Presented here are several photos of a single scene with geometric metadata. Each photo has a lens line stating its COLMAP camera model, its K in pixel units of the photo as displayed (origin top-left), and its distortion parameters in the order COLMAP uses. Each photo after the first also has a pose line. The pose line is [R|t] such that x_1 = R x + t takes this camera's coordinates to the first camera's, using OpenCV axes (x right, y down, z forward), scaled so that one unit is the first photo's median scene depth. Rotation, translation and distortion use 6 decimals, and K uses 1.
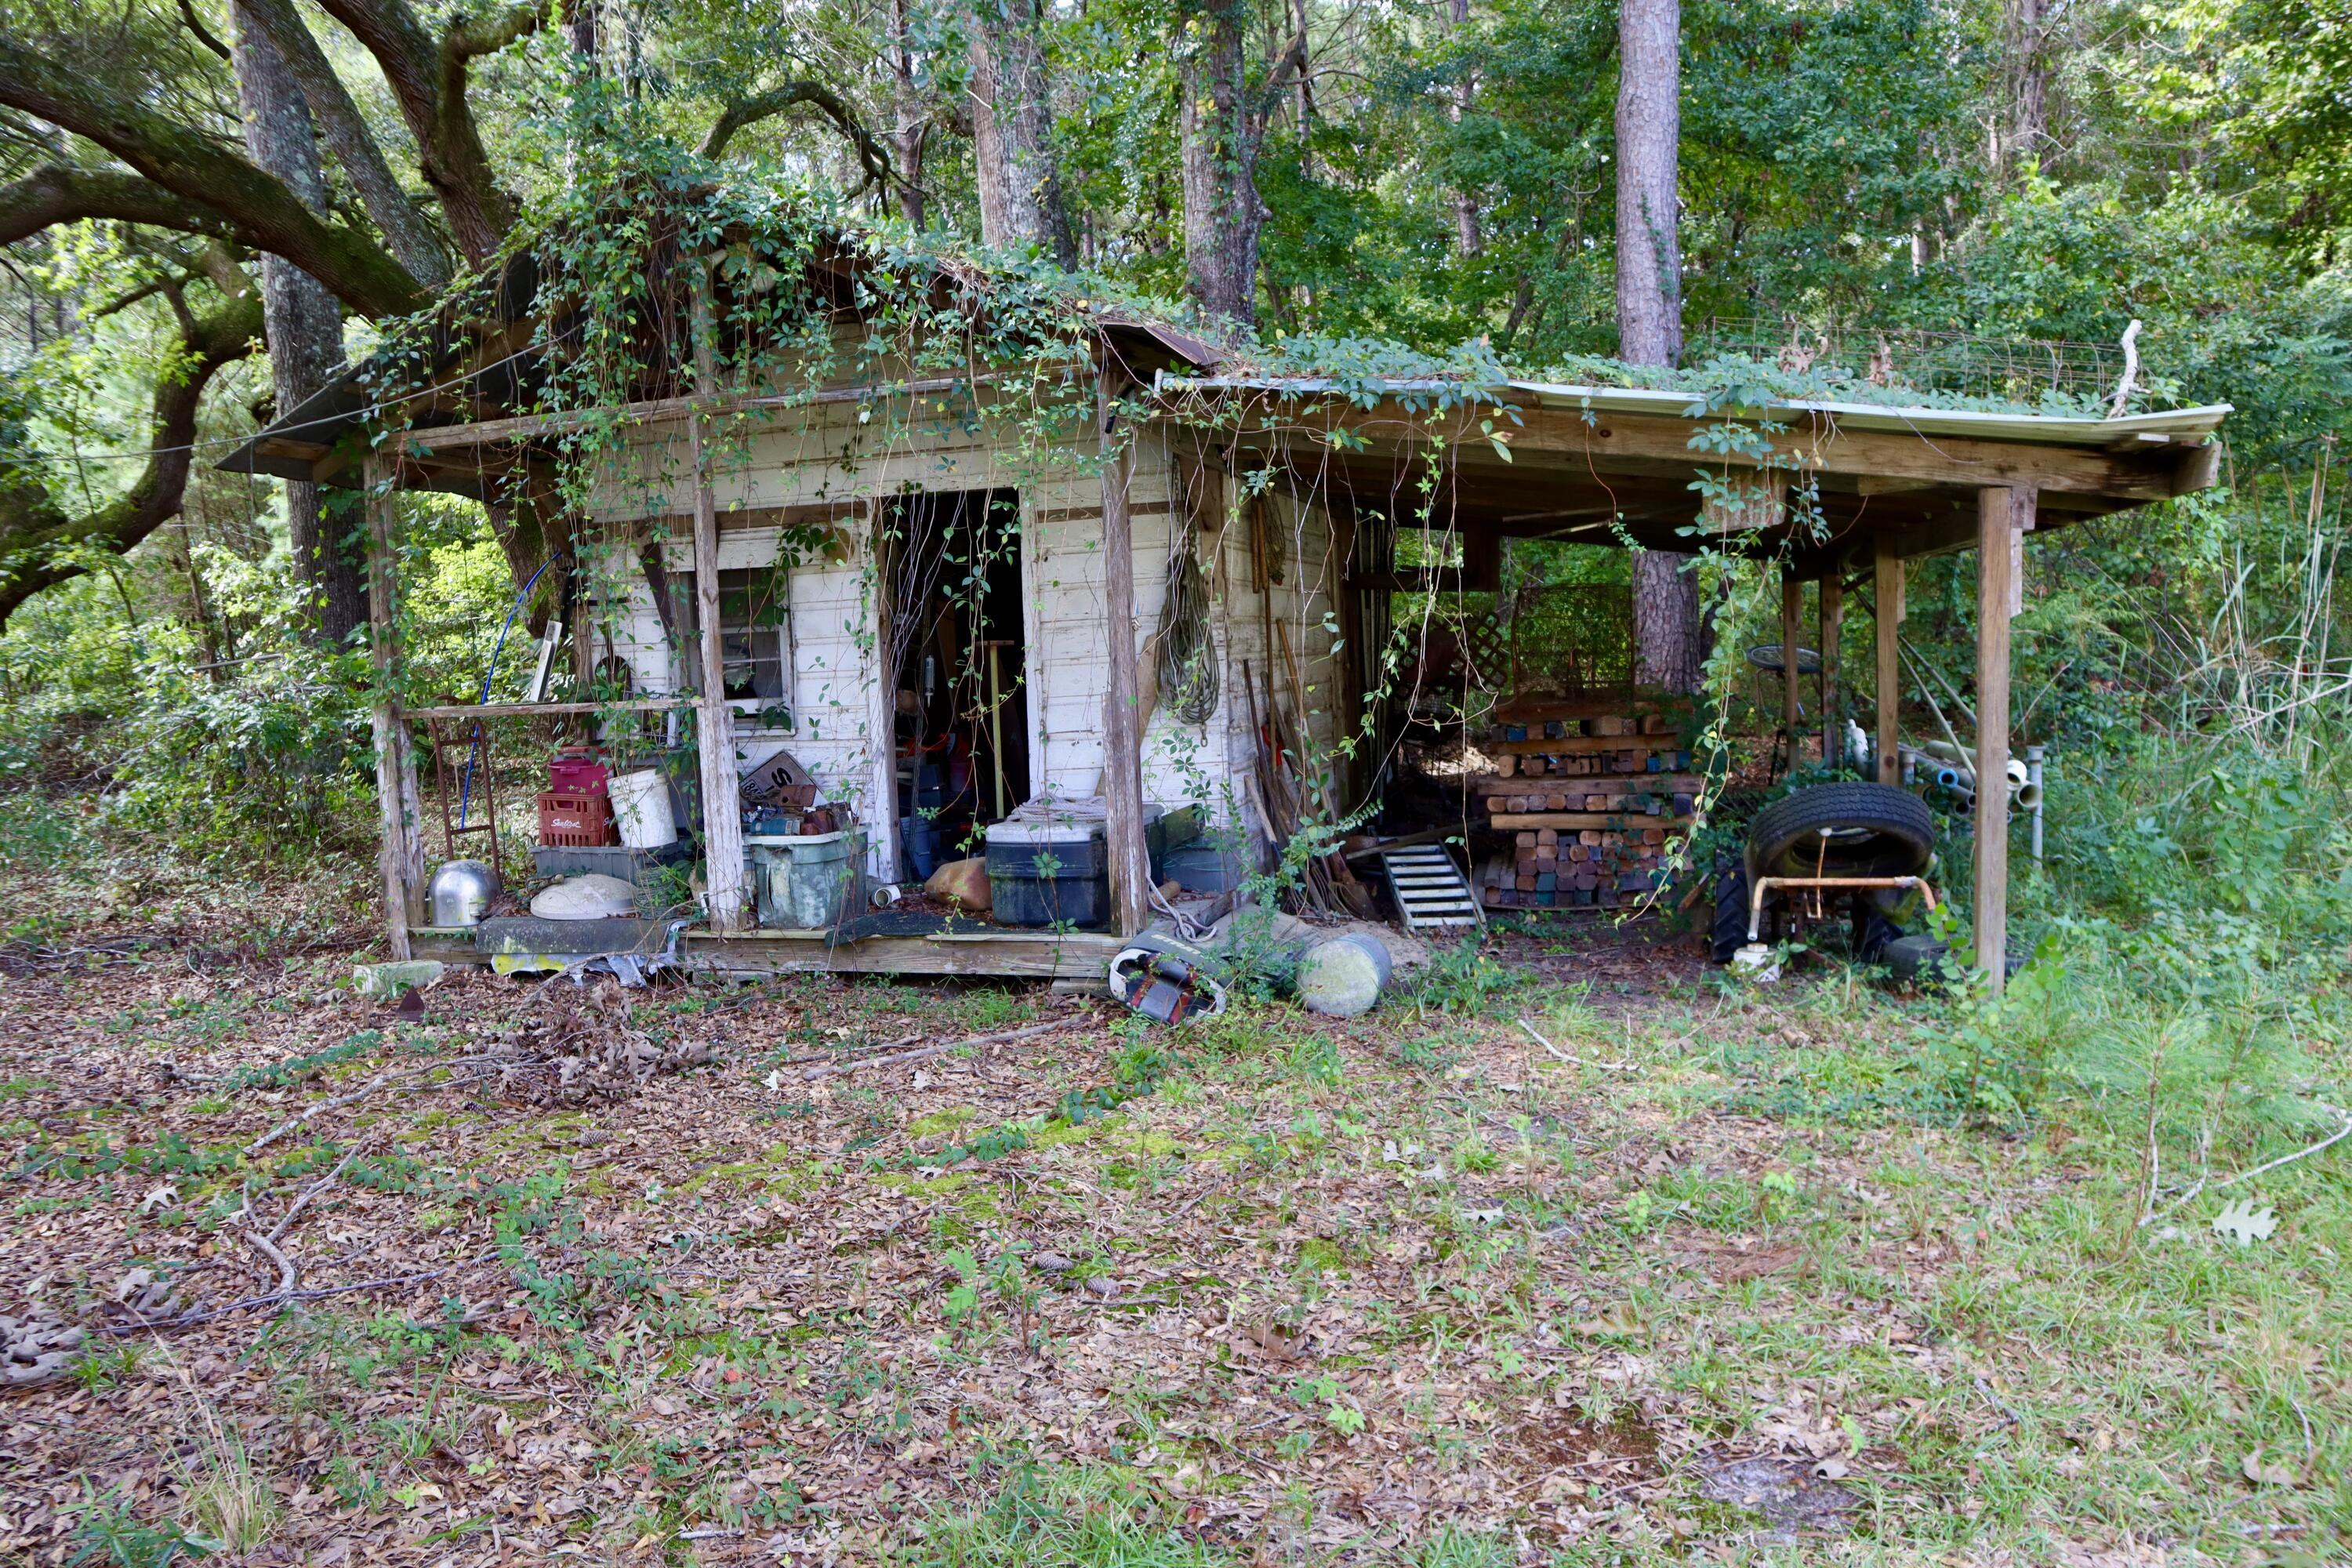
lens RADIAL K [[1662.2, 0, 1176.0], [0, 1662.2, 784.0], [0, 0, 1]] dist [-0.124789, 0.087425]
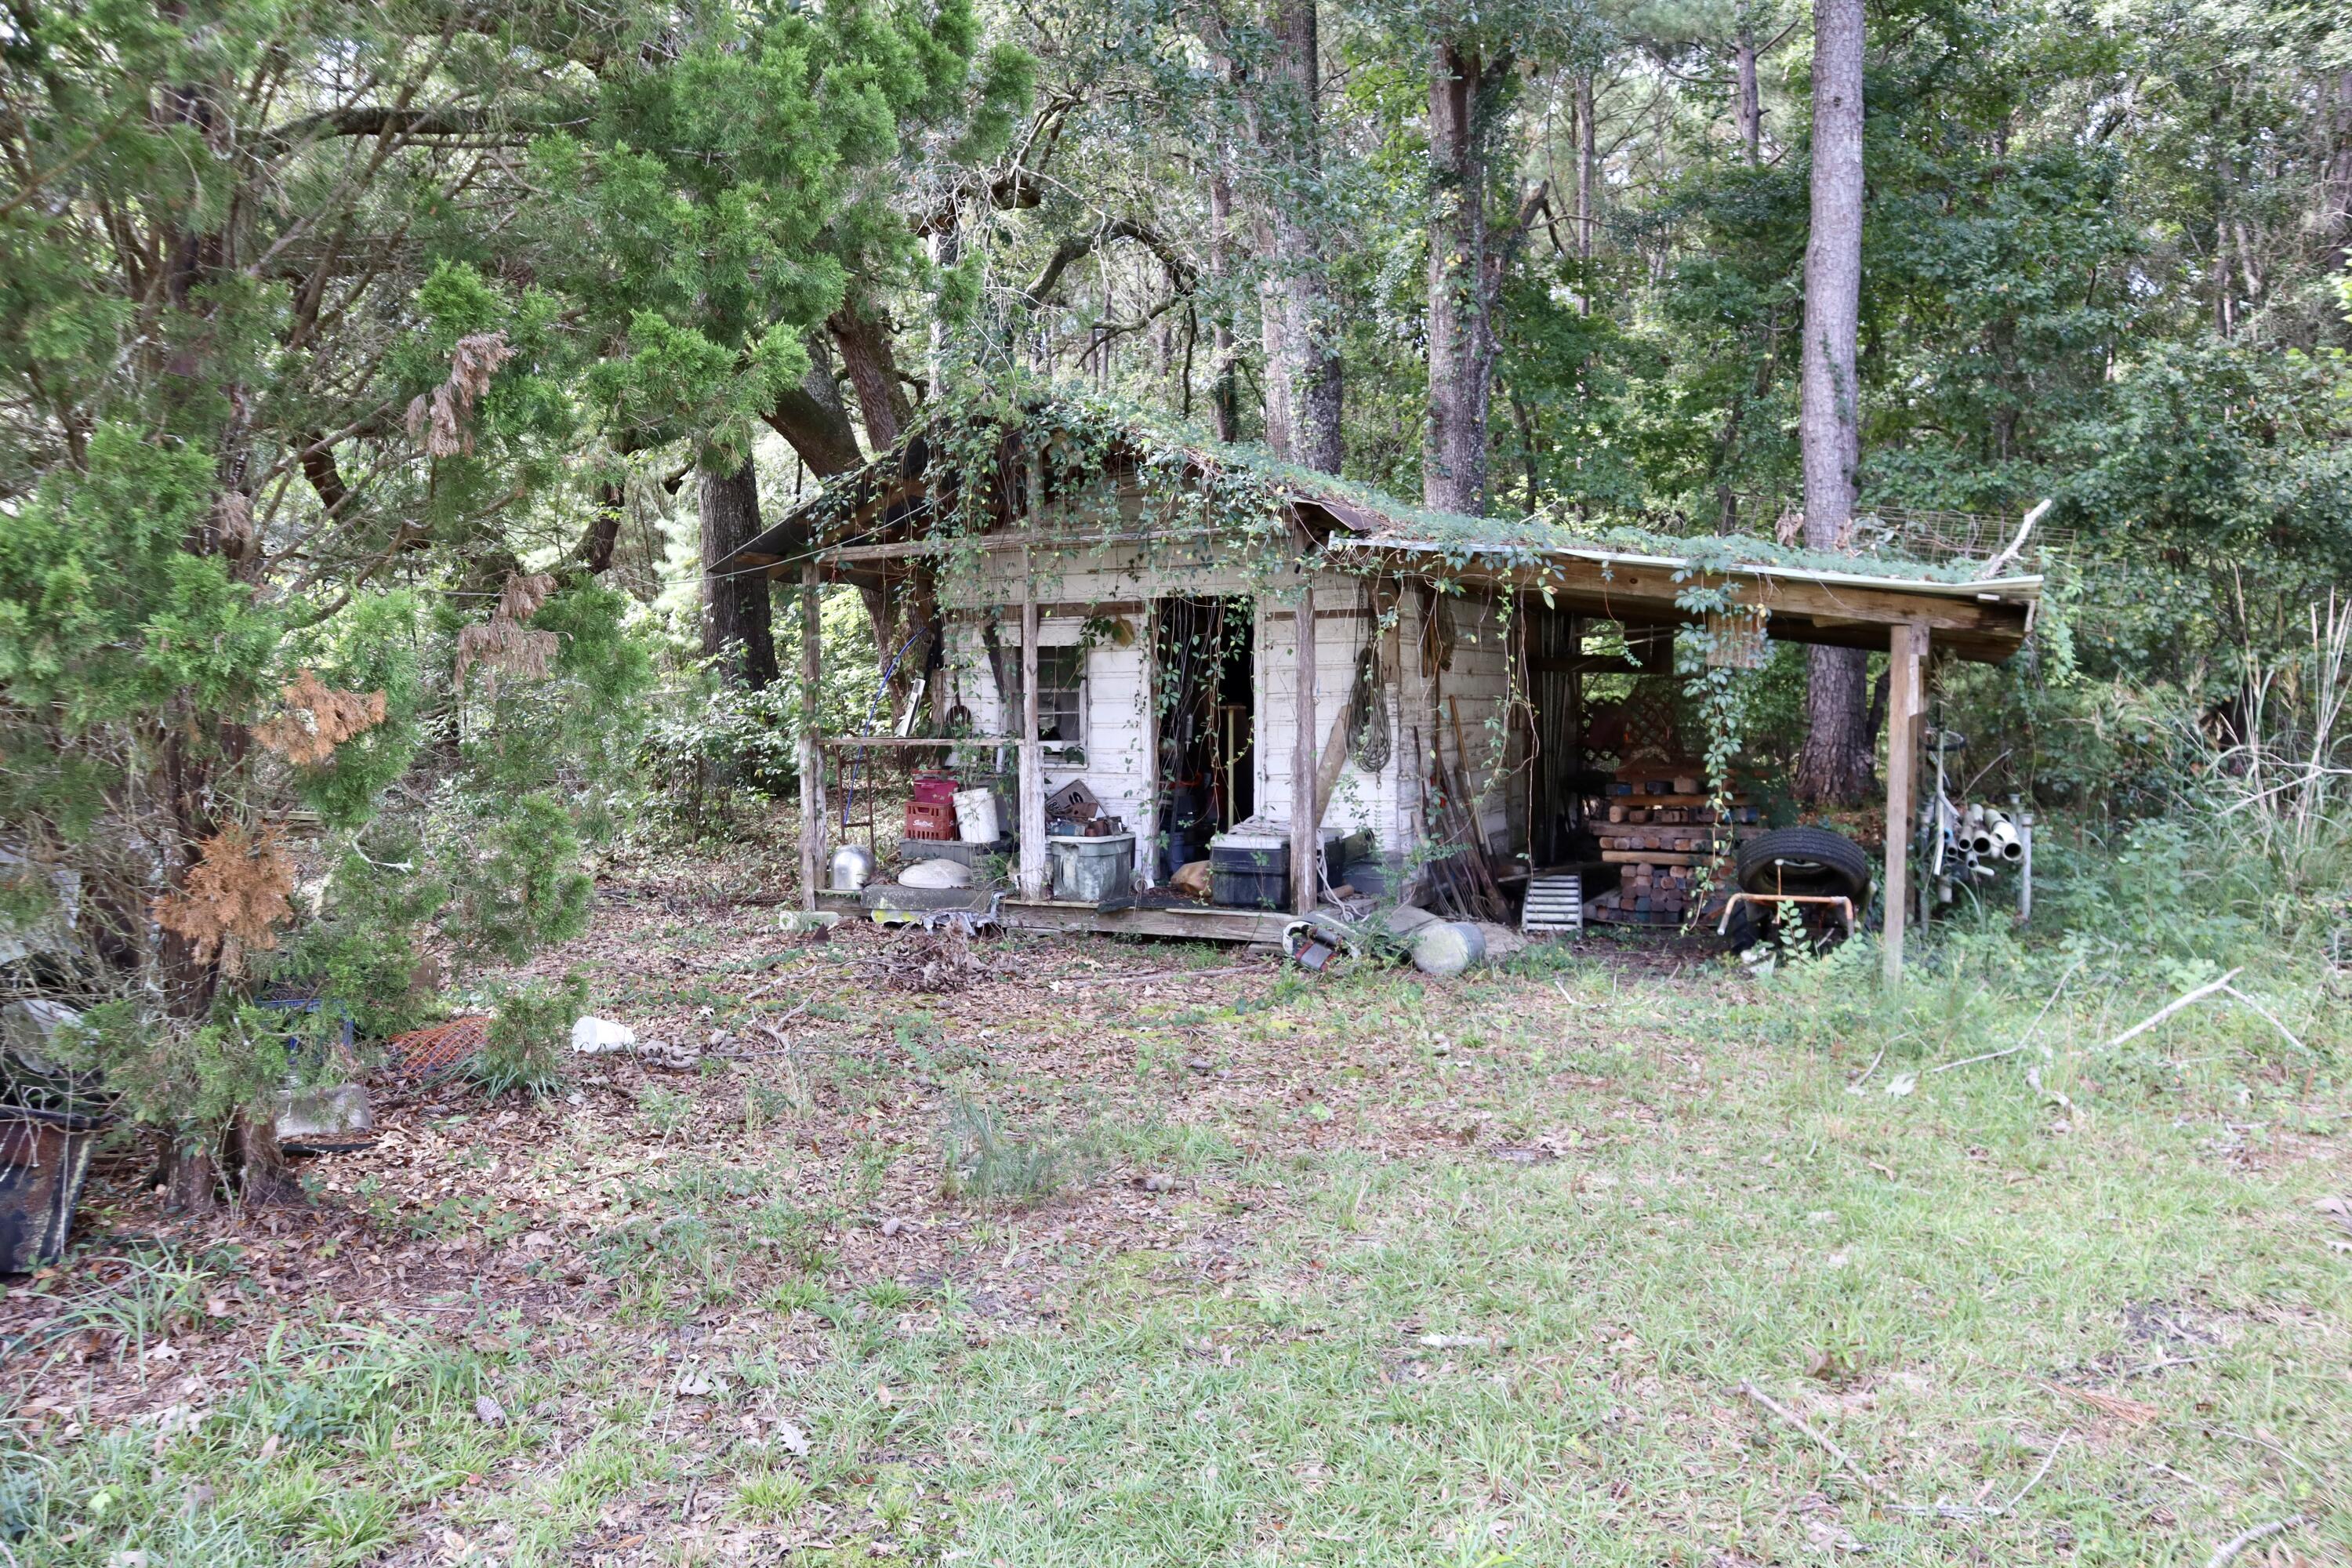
lens RADIAL K [[1621.9, 0, 1182.1], [0, 1621.9, 772.3], [0, 0, 1]] dist [-0.123273, 0.079296]
pose [[0.983464, 0.041058, -0.176389, 0.099580], [-0.047356, 0.998377, -0.031639, 0.014788], [0.174803, 0.039469, 0.983812, -0.365932]]
